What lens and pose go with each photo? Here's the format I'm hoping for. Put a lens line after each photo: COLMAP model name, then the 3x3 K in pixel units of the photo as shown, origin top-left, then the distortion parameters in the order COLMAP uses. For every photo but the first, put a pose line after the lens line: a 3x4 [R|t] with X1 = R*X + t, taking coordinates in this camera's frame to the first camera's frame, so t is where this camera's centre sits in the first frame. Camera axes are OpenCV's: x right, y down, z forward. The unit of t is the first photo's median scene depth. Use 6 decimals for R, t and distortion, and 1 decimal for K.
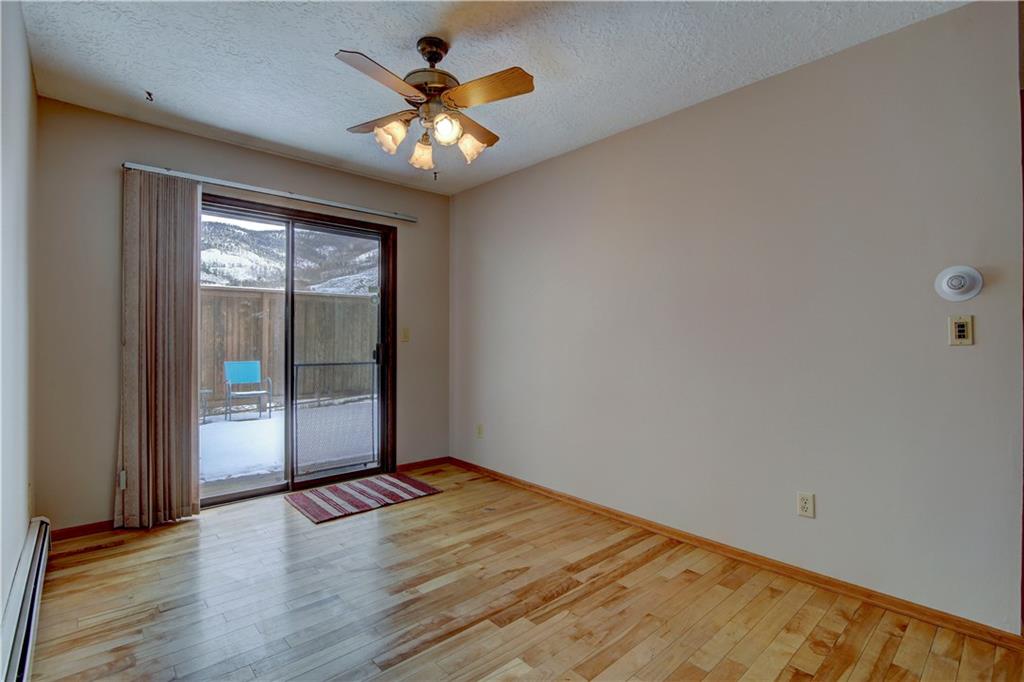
lens RADIAL K [[475.6, 0, 508.8], [0, 475.6, 340.3], [0, 0, 1]] dist [-0.019894, -0.000173]
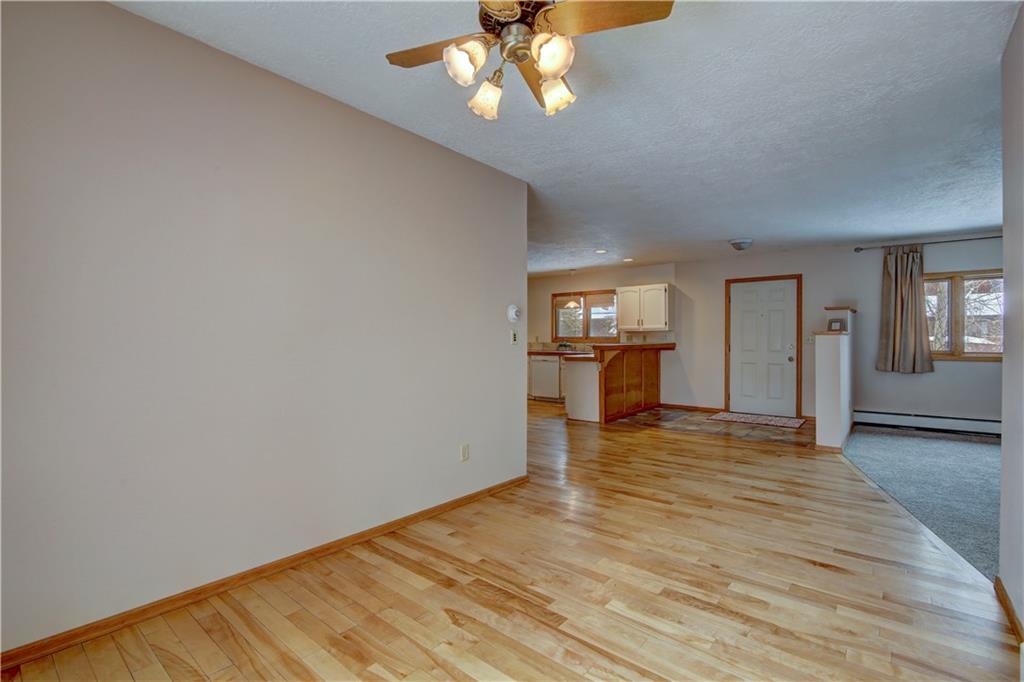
lens RADIAL K [[467.2, 0, 509.9], [0, 467.2, 340.4], [0, 0, 1]] dist [-0.020215, 0.001409]
pose [[-0.138471, -0.000768, 0.990366, -0.695513], [-0.003498, 0.999994, 0.000287, -0.004350], [-0.990360, -0.003424, -0.138473, 0.871157]]
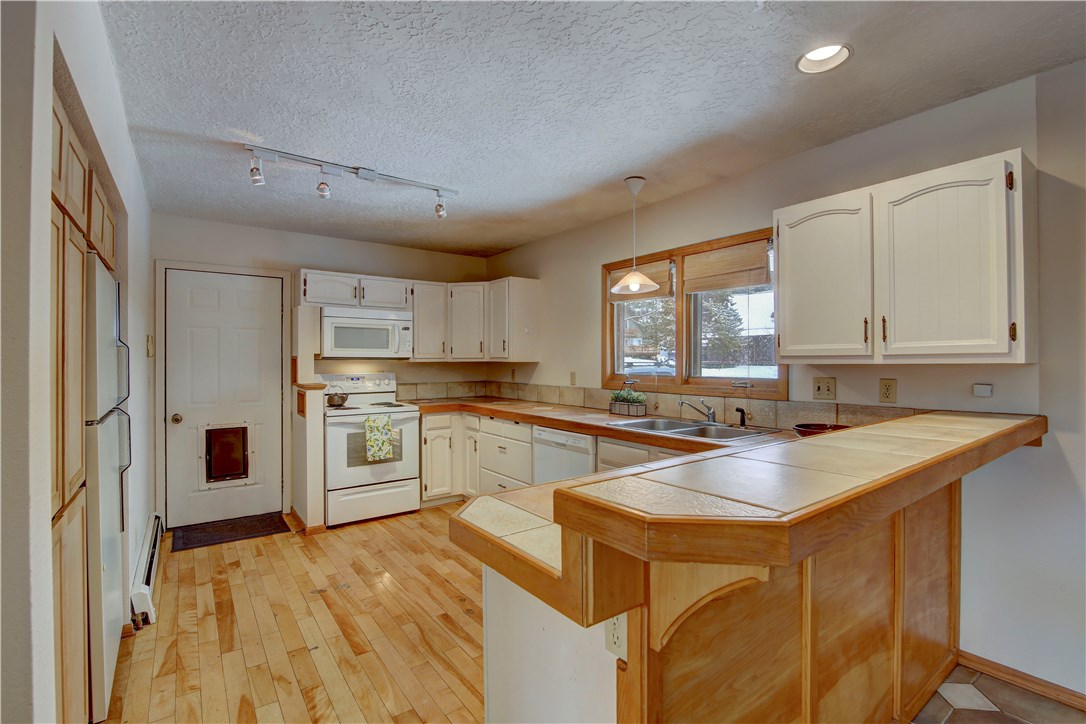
lens RADIAL K [[495.5, 0, 540.8], [0, 495.5, 361.4], [0, 0, 1]] dist [-0.020215, 0.001409]
pose [[0.111727, -0.000746, 0.993739, 1.250973], [-0.000421, 1.000000, 0.000798, -0.069905], [-0.993739, -0.000508, 0.111726, 0.097523]]
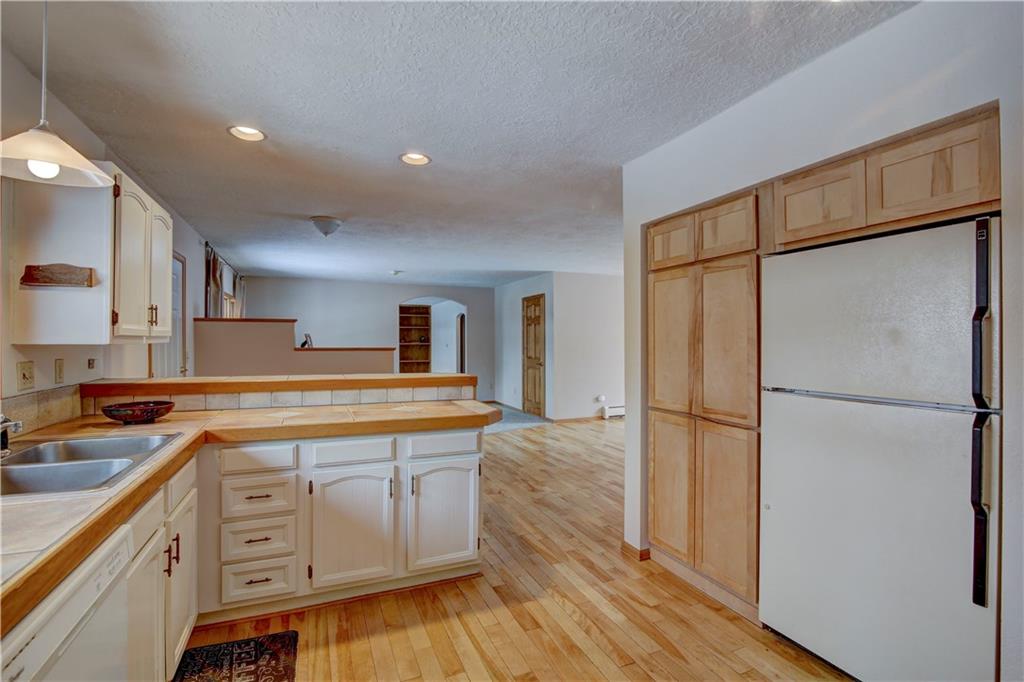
lens RADIAL K [[467.2, 0, 509.9], [0, 467.2, 340.4], [0, 0, 1]] dist [-0.020215, 0.001409]
pose [[-0.327361, -0.001526, -0.944898, 2.672740], [0.000615, 0.999998, -0.001828, -0.069462], [0.944899, -0.001180, -0.327359, 0.588527]]
